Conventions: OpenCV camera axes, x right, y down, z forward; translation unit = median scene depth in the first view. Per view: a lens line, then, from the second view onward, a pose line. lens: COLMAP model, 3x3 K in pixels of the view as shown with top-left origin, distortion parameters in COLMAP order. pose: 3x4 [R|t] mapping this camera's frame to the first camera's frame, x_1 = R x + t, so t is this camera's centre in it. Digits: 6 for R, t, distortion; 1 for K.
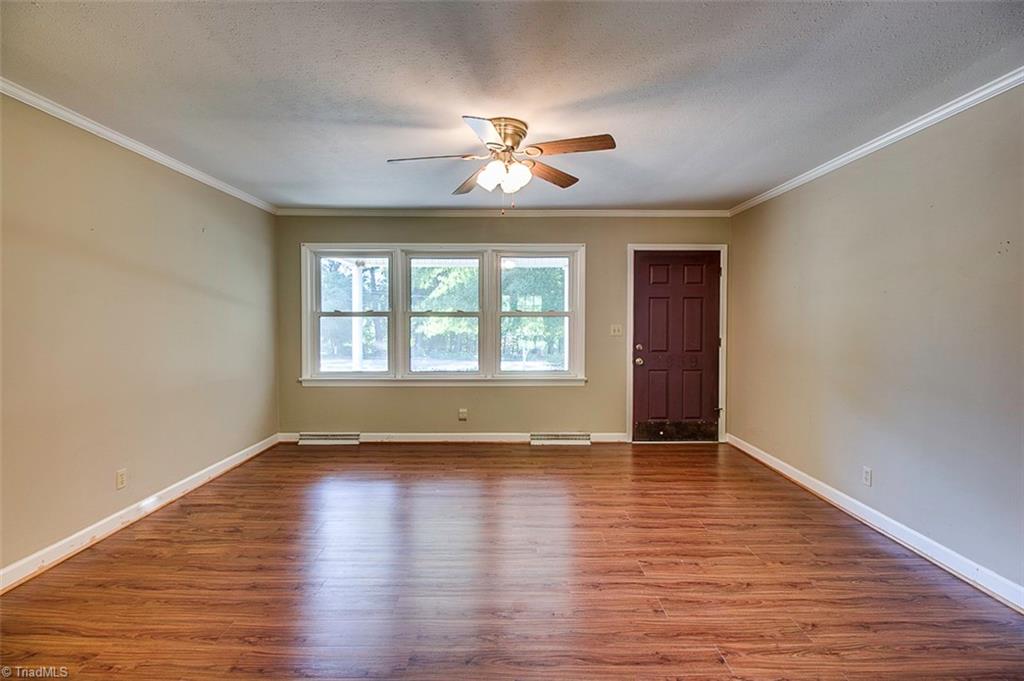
lens RADIAL K [[472.5, 0, 512.0], [0, 472.5, 340.5], [0, 0, 1]] dist [0.001109, -0.010872]
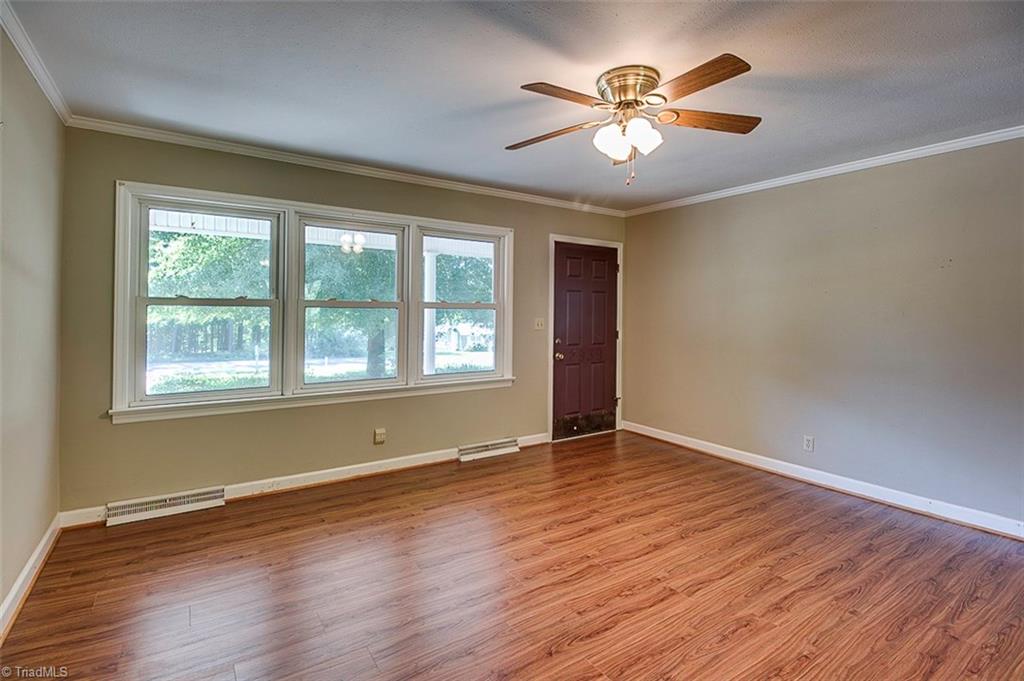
lens RADIAL K [[485.8, 0, 516.5], [0, 485.8, 314.3], [0, 0, 1]] dist [0.001610, -0.010206]
pose [[0.834585, 0.004023, 0.550864, -0.352130], [0.015002, 0.999437, -0.030026, -0.012556], [-0.550675, 0.033323, 0.834055, 0.220120]]
